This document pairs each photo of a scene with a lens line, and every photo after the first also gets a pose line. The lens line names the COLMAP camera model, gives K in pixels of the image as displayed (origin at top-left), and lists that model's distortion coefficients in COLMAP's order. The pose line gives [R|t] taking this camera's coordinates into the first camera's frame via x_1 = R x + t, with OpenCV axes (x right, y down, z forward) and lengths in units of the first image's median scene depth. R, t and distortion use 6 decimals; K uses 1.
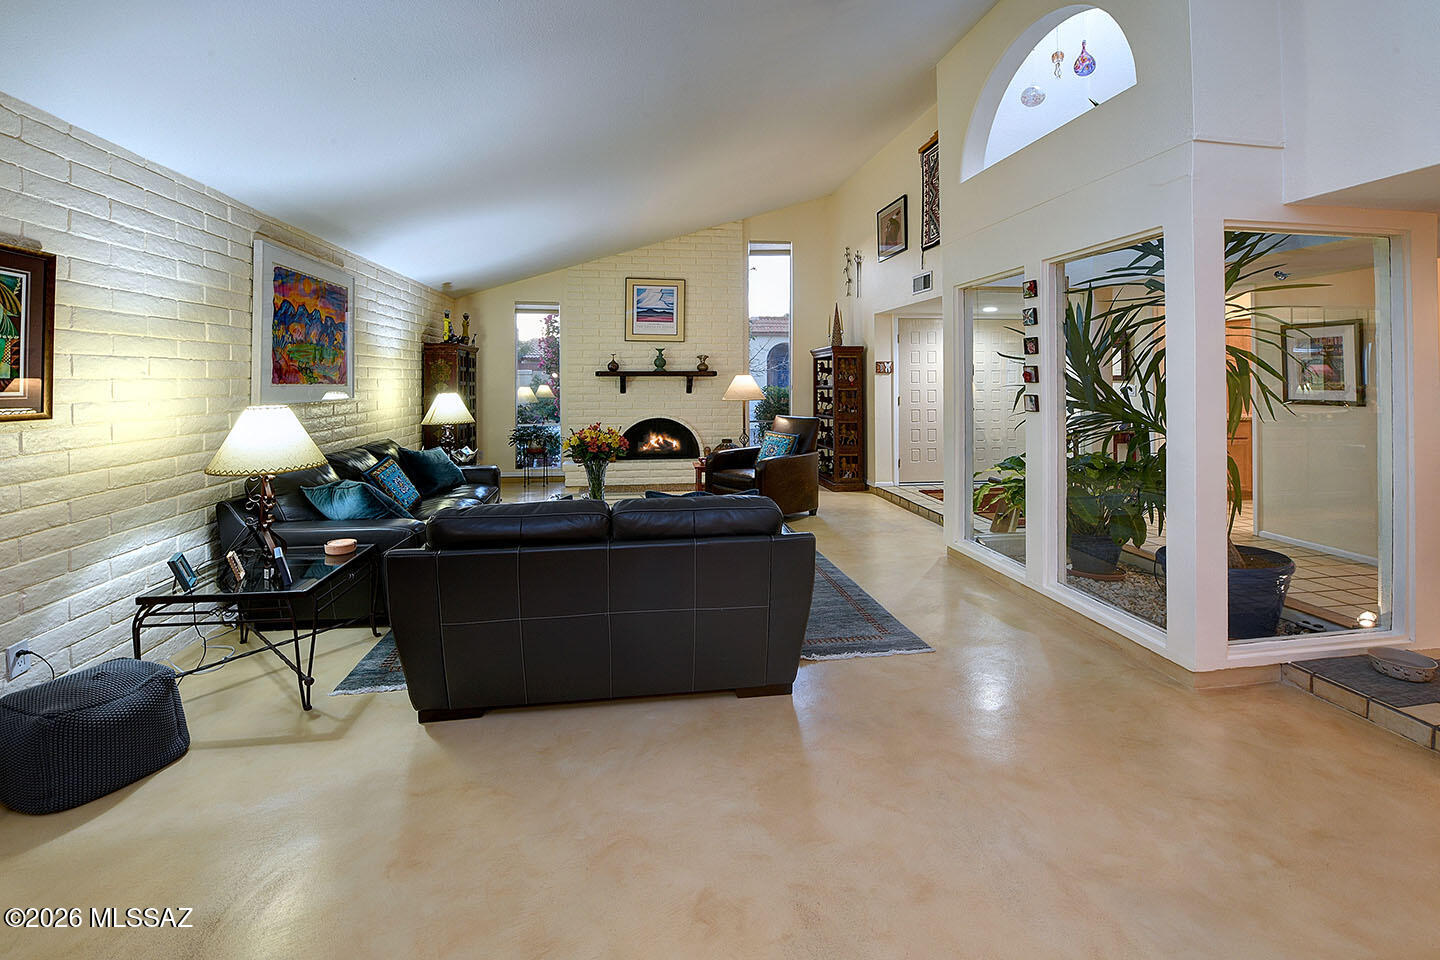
lens RADIAL K [[651.7, 0, 696.4], [0, 651.7, 377.0], [0, 0, 1]] dist [-0.020137, -0.000803]
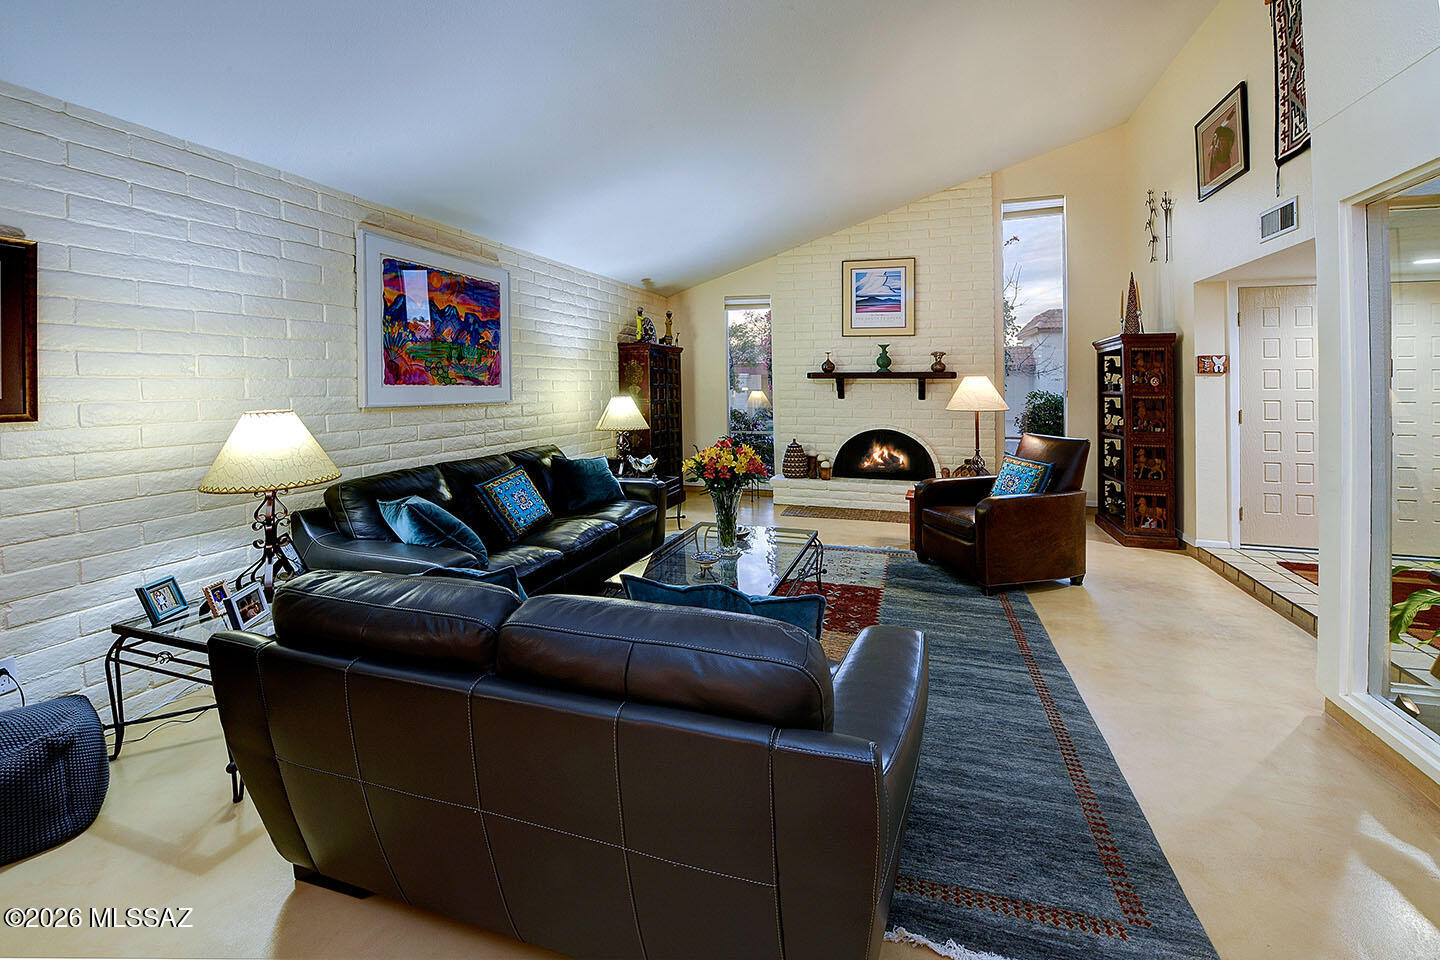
lens RADIAL K [[651.7, 0, 696.4], [0, 651.7, 377.0], [0, 0, 1]] dist [-0.020137, -0.000803]
pose [[0.909841, -0.000157, -0.414957, 0.084811], [-0.002019, 0.999986, -0.004804, 0.001845], [0.414952, 0.005208, 0.909828, 0.198140]]
